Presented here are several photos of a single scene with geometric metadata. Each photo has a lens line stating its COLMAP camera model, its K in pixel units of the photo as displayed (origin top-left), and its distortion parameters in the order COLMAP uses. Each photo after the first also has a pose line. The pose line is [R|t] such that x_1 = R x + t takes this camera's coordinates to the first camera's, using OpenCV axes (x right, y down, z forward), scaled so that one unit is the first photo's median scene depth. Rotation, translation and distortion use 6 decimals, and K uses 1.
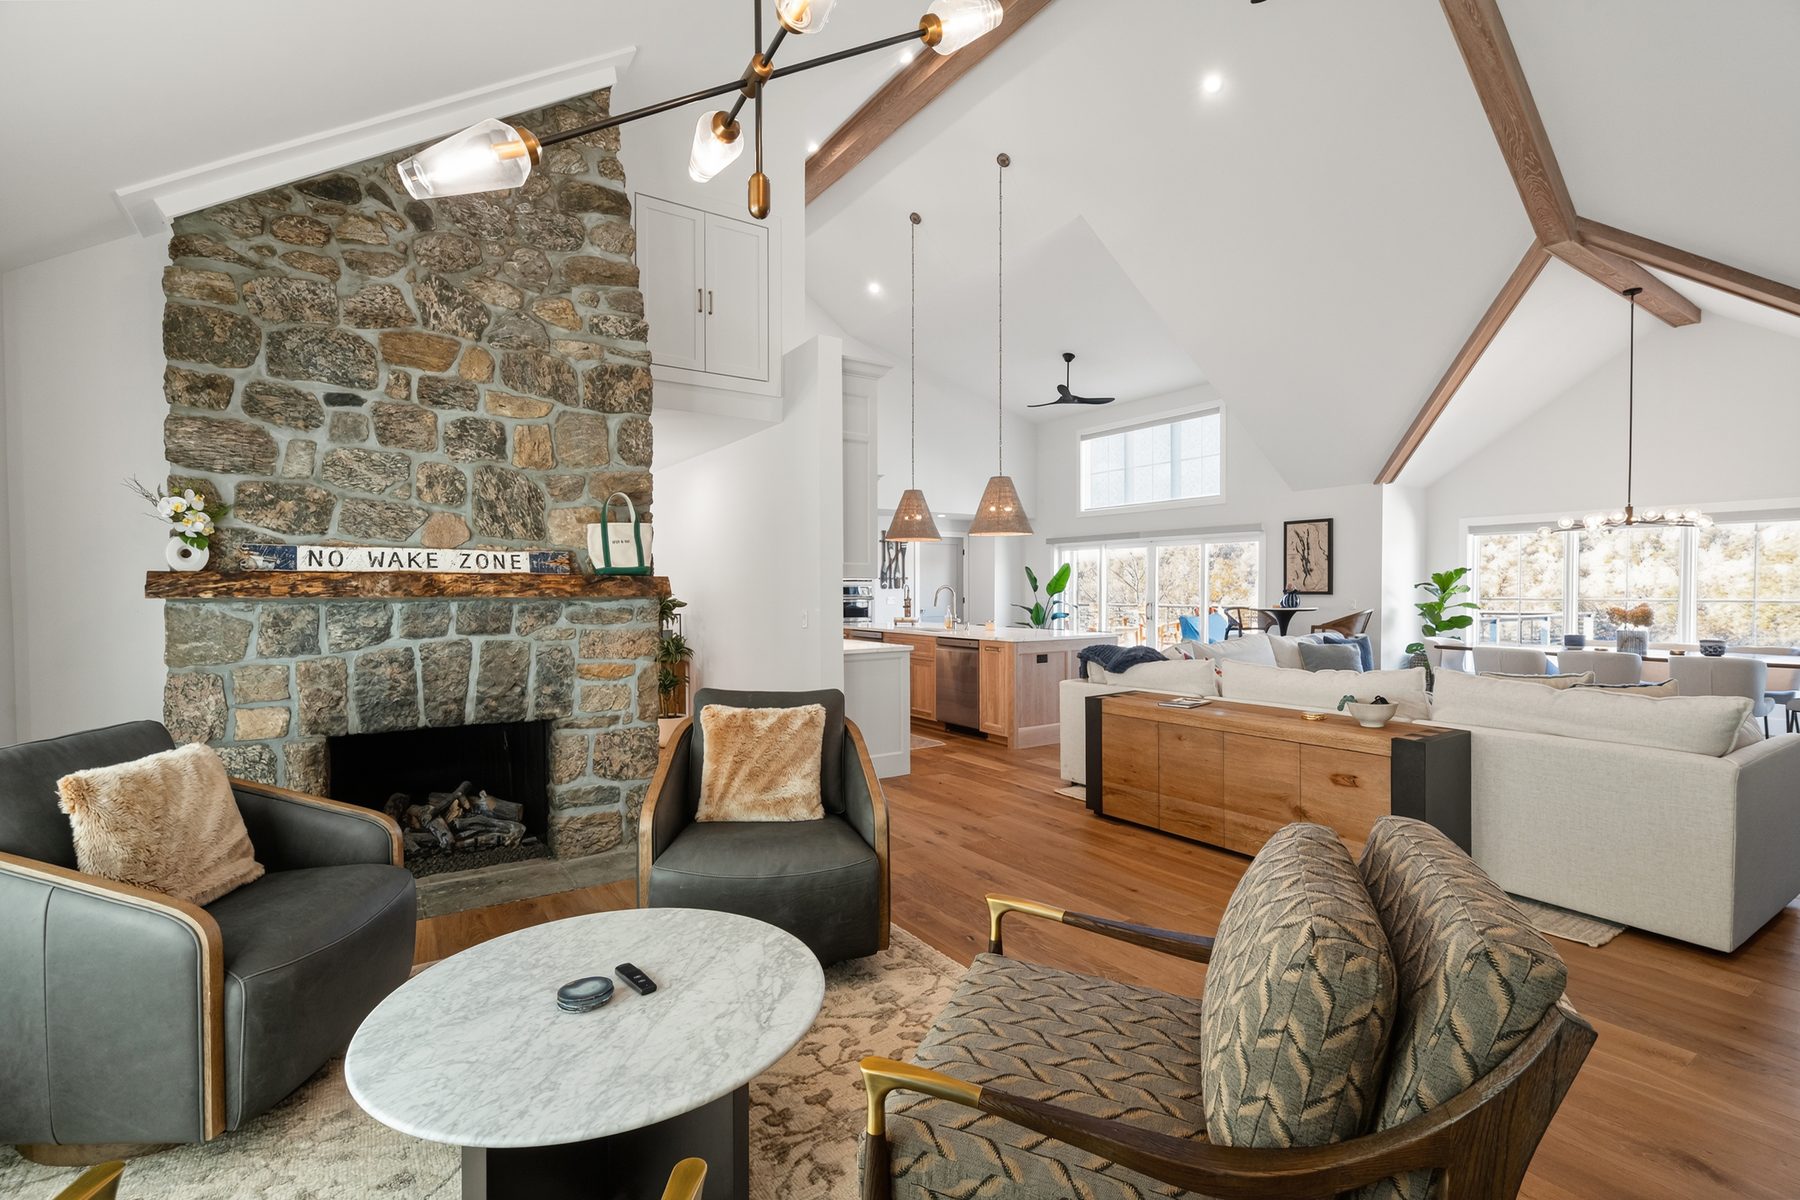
lens RADIAL K [[822.1, 0, 906.2], [0, 822.1, 602.1], [0, 0, 1]] dist [-0.004911, 0.002539]
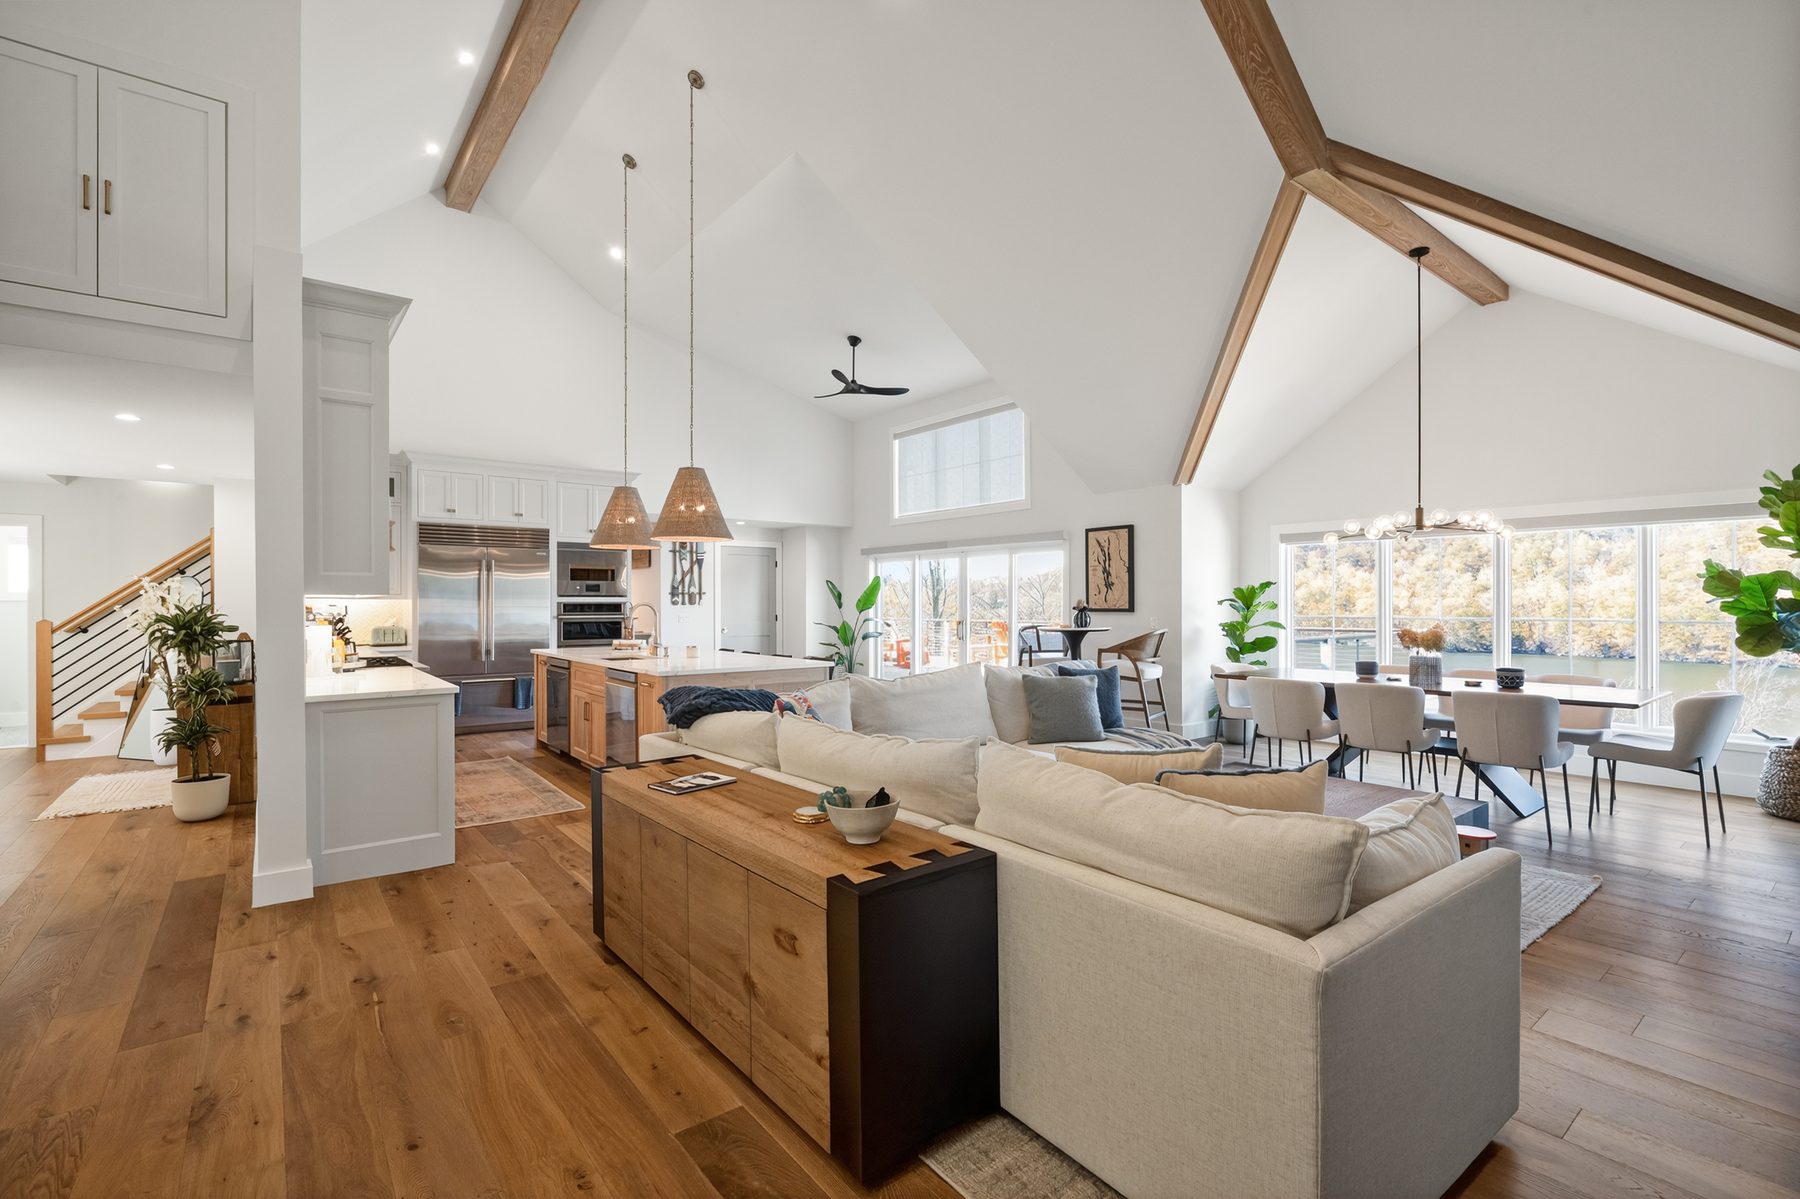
lens RADIAL K [[822.1, 0, 900.5], [0, 822.1, 602.0], [0, 0, 1]] dist [-0.004911, 0.002539]
pose [[0.997437, -0.000798, 0.071549, 0.213974], [0.002066, 0.999842, -0.017641, -0.005097], [-0.071523, 0.017743, 0.997281, 0.150122]]
